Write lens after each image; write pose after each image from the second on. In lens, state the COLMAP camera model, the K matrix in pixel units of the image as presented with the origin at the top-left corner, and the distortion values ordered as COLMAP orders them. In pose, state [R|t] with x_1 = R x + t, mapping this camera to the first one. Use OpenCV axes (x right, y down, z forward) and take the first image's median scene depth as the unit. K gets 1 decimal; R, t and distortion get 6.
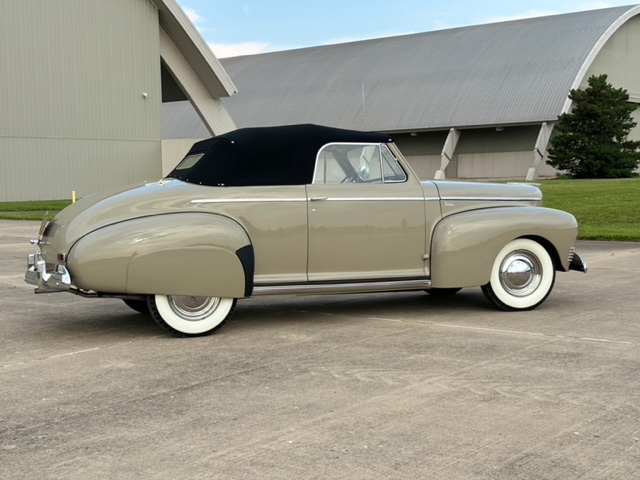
lens RADIAL K [[991.7, 0, 321.0], [0, 991.7, 237.9], [0, 0, 1]] dist [0.086992, 0.000000]
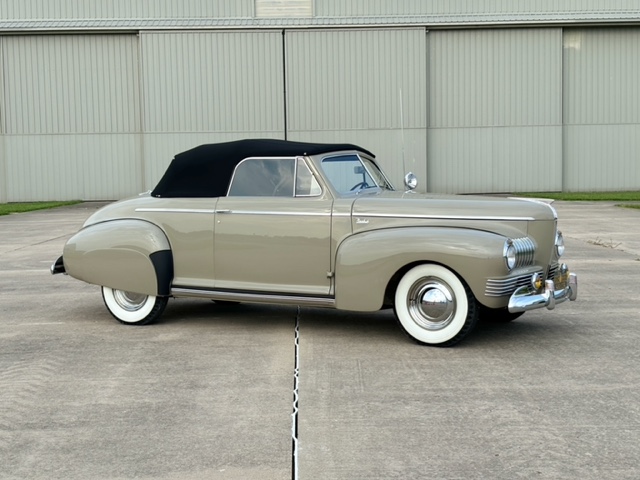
lens RADIAL K [[991.7, 0, 319.1], [0, 991.7, 239.7], [0, 0, 1]] dist [0.086992, 0.000000]
pose [[0.658538, 0.051242, -0.750801, 0.860406], [-0.054384, 0.998311, 0.020434, -0.035658], [0.750580, 0.027375, 0.660212, 0.377846]]
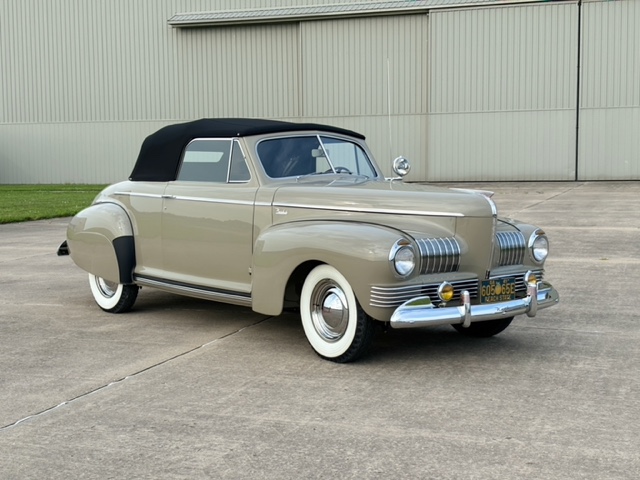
lens RADIAL K [[991.7, 0, 320.5], [0, 991.7, 242.4], [0, 0, 1]] dist [0.086992, 0.000000]
pose [[0.353135, 0.086984, -0.931520, 0.966724], [-0.073888, 0.995152, 0.064915, -0.068716], [0.932650, 0.045904, 0.357850, 0.790441]]
